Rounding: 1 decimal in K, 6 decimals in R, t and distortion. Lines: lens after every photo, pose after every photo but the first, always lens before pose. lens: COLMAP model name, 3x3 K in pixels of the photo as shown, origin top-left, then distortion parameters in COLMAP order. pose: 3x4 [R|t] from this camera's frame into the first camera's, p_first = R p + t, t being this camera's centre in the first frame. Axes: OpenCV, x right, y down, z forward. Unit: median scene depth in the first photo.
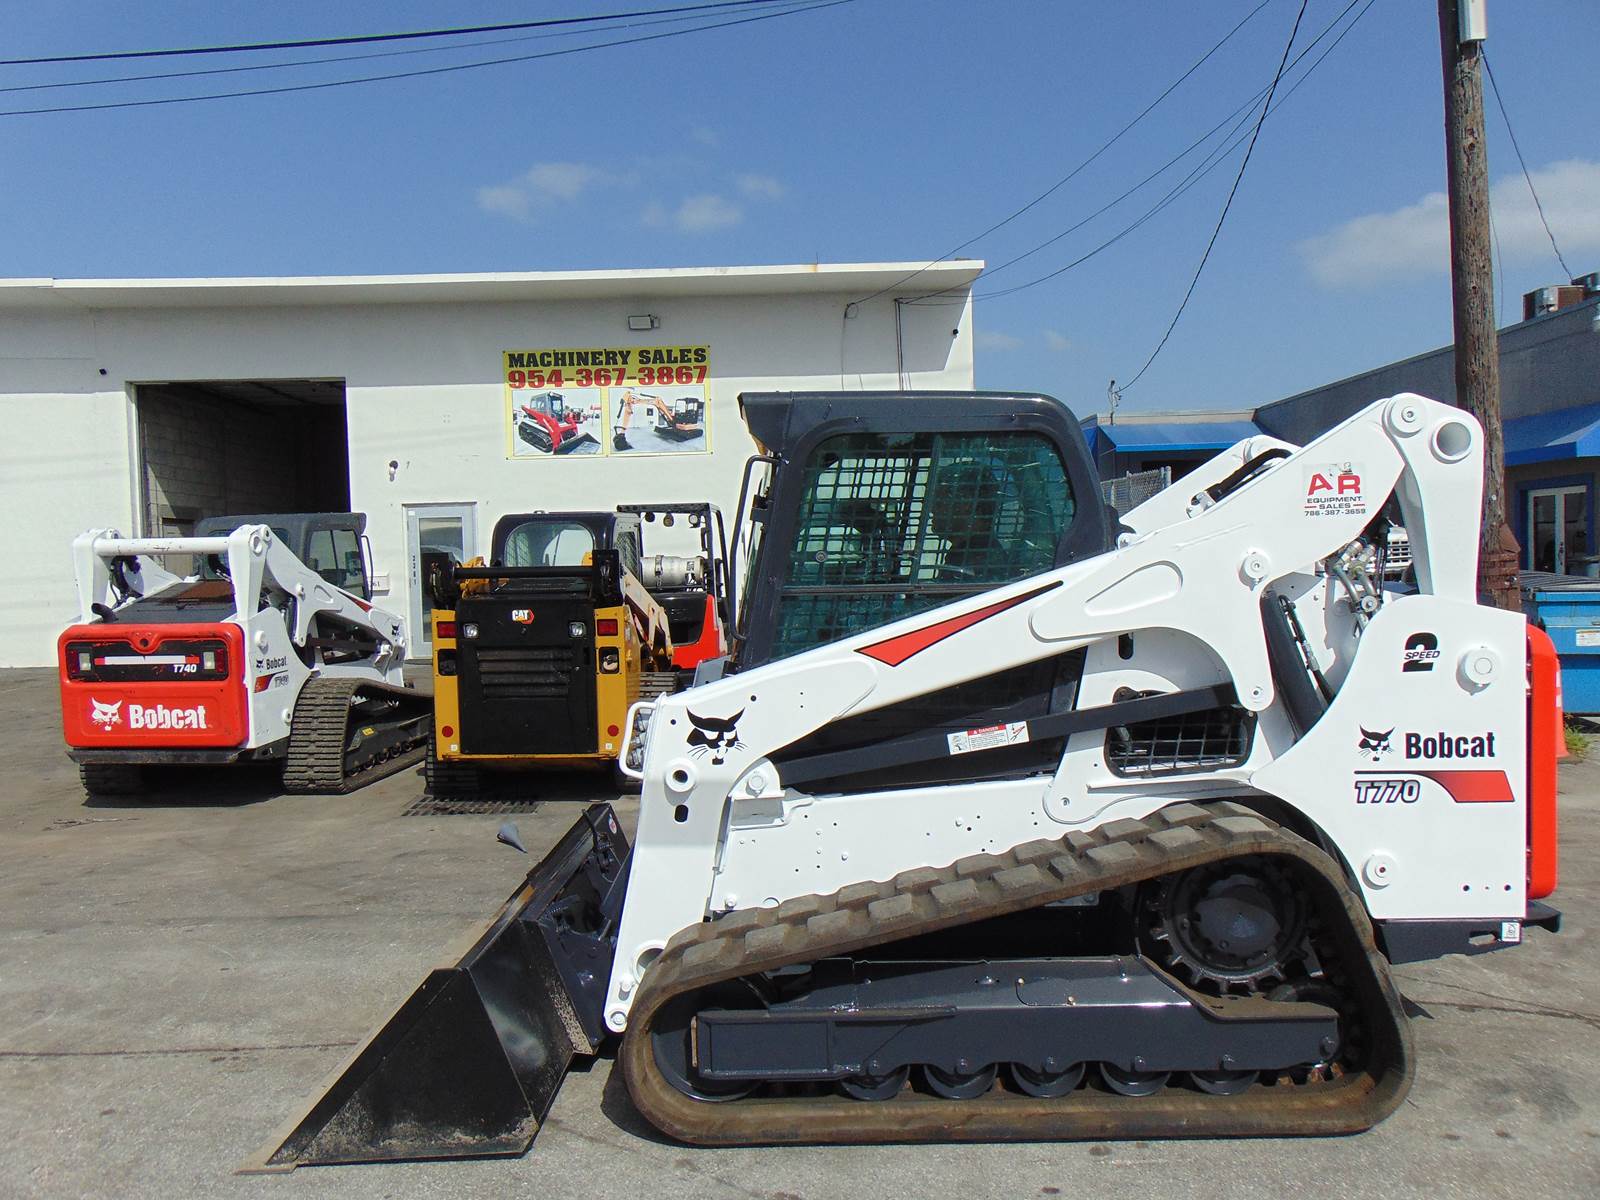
lens RADIAL K [[1194.1, 0, 803.3], [0, 1194.1, 597.7], [0, 0, 1]] dist [-0.009470, 0.050015]
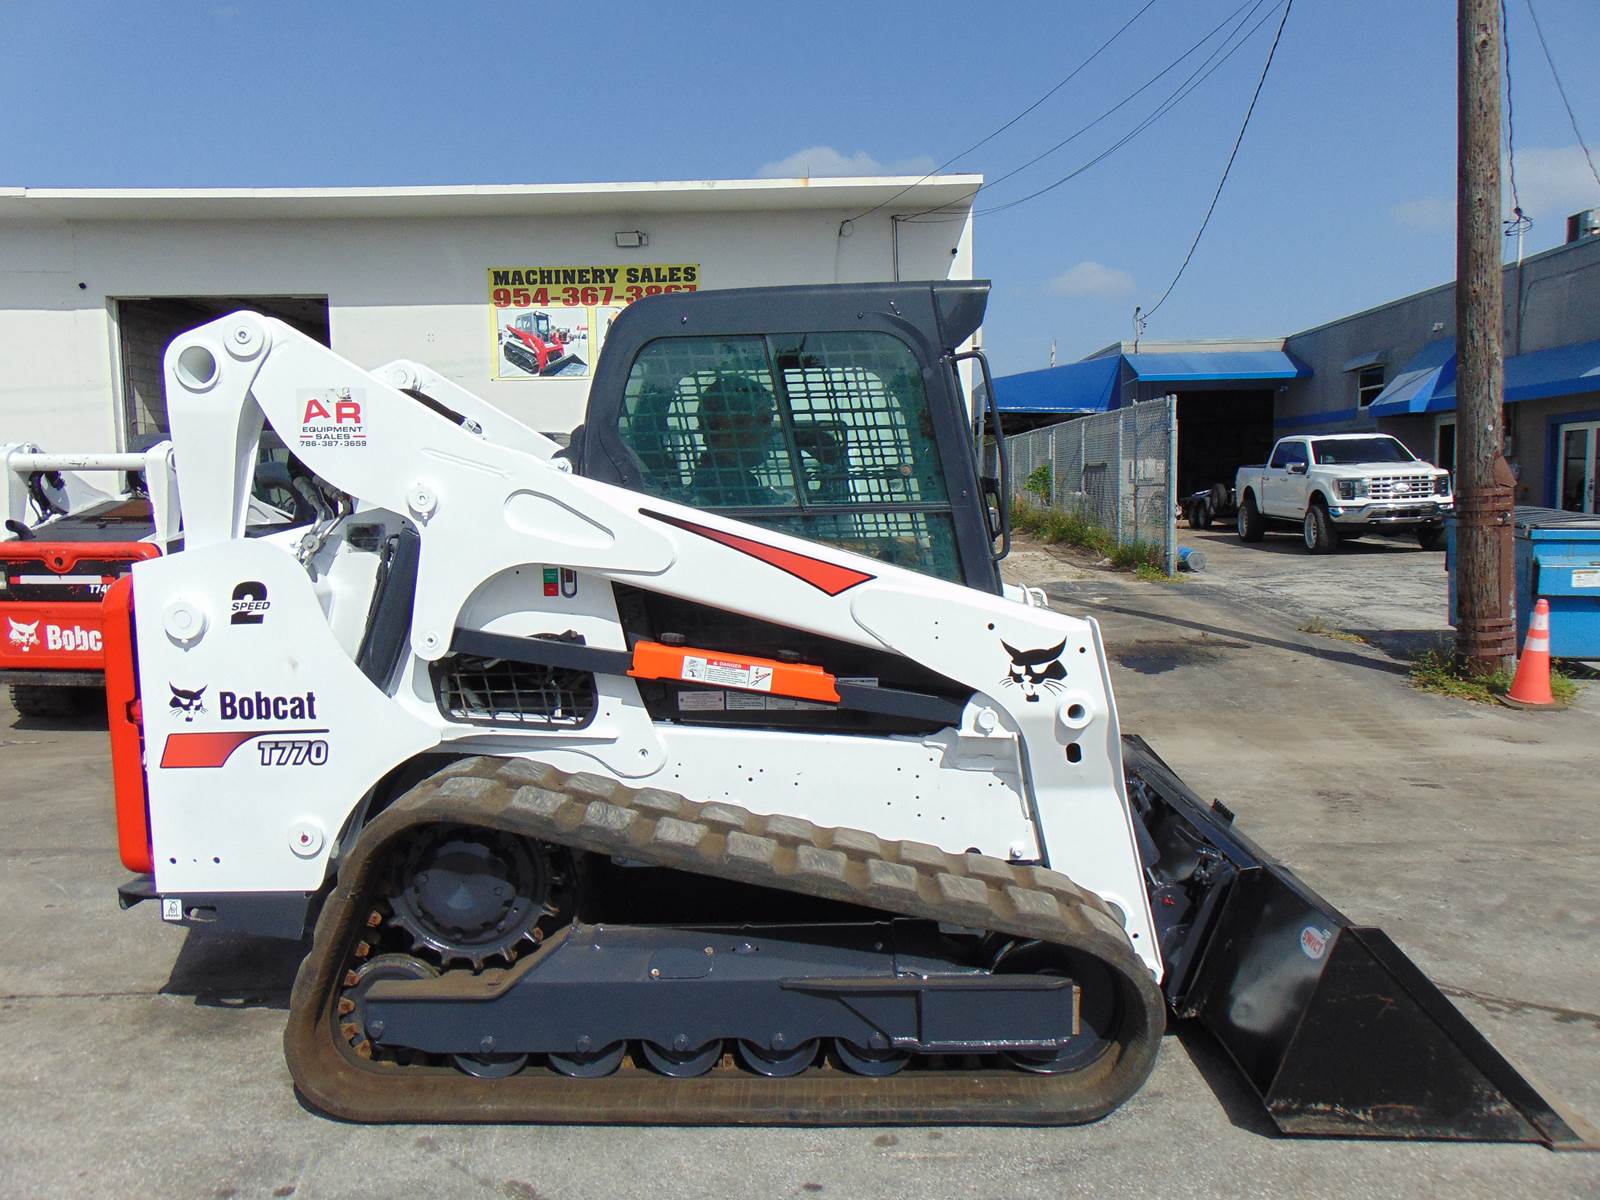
lens RADIAL K [[1194.1, 0, 802.6], [0, 1194.1, 586.9], [0, 0, 1]] dist [-0.009470, 0.050015]
pose [[0.999444, 0.015394, -0.029583, 0.079615], [-0.013903, 0.998654, 0.049974, 0.001529], [0.030313, -0.049534, 0.998312, 0.047885]]
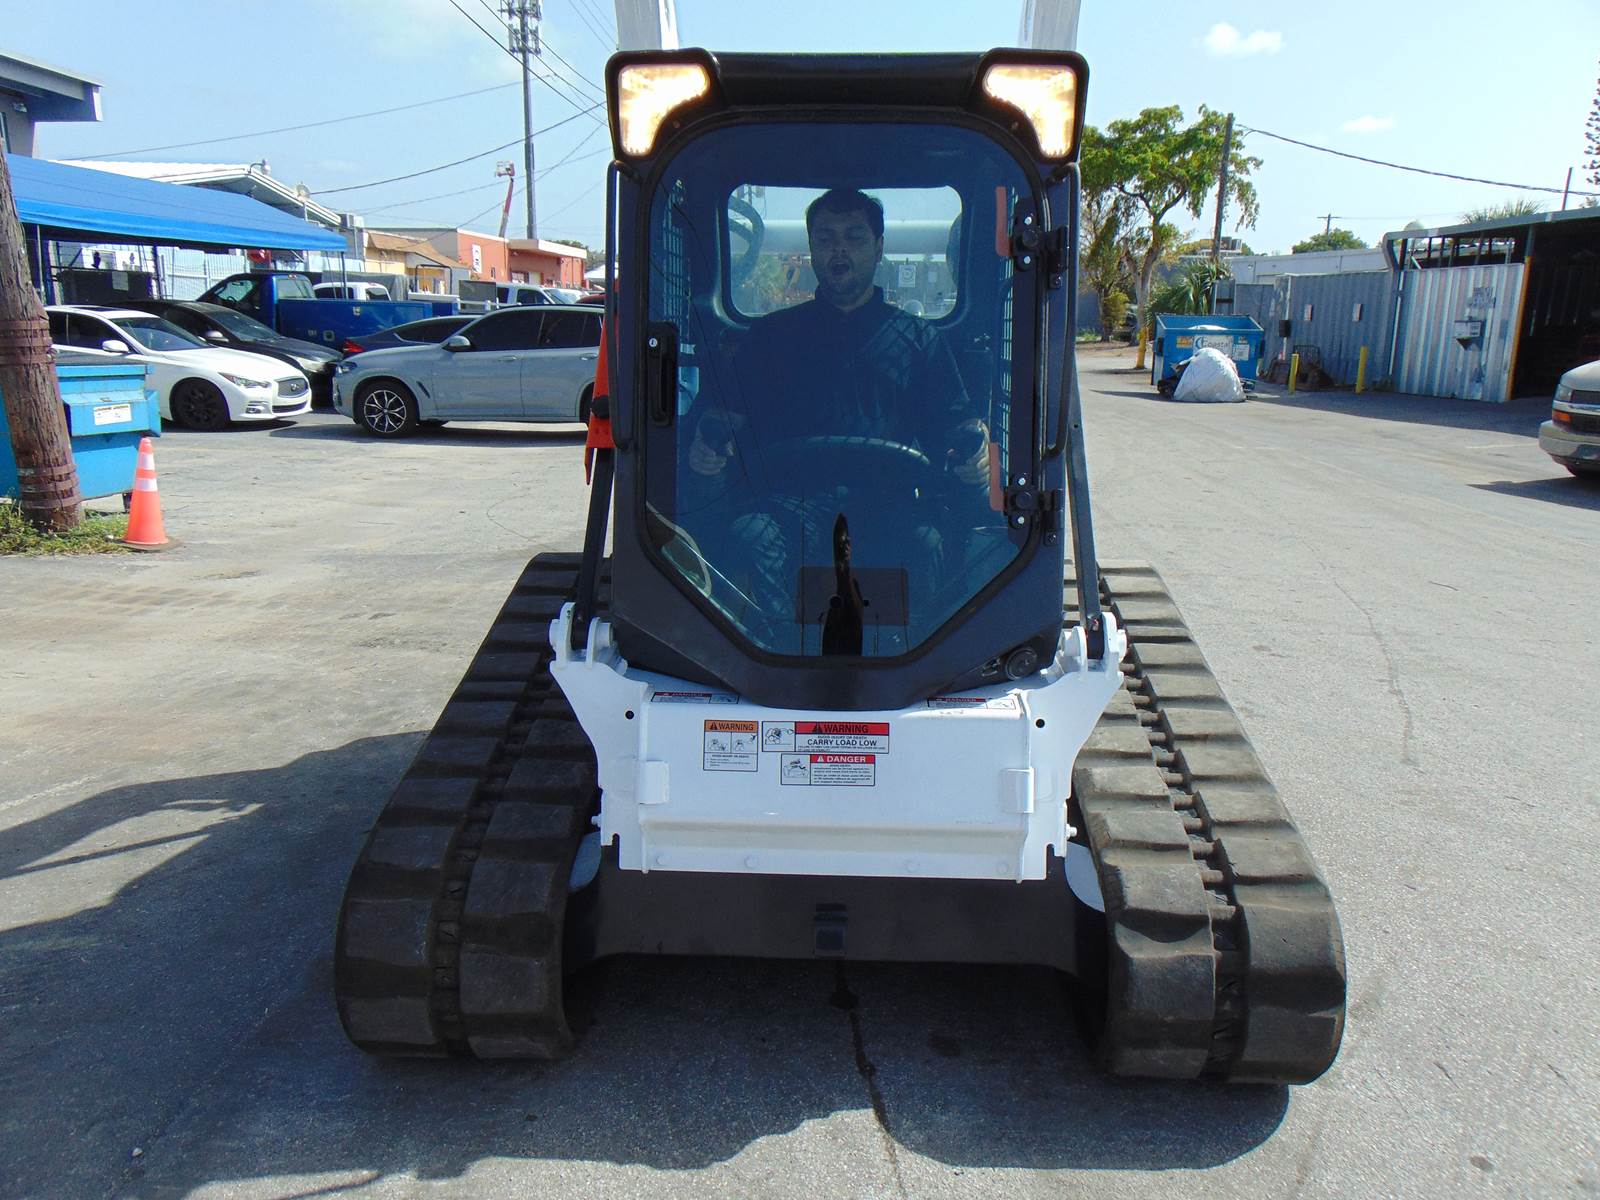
lens RADIAL K [[1194.1, 0, 803.9], [0, 1194.1, 591.7], [0, 0, 1]] dist [-0.009470, 0.050015]
pose [[0.024423, -0.202027, 0.979075, -0.325703], [0.019071, 0.979283, 0.201594, -0.012027], [-0.999520, 0.013748, 0.027770, 0.511442]]
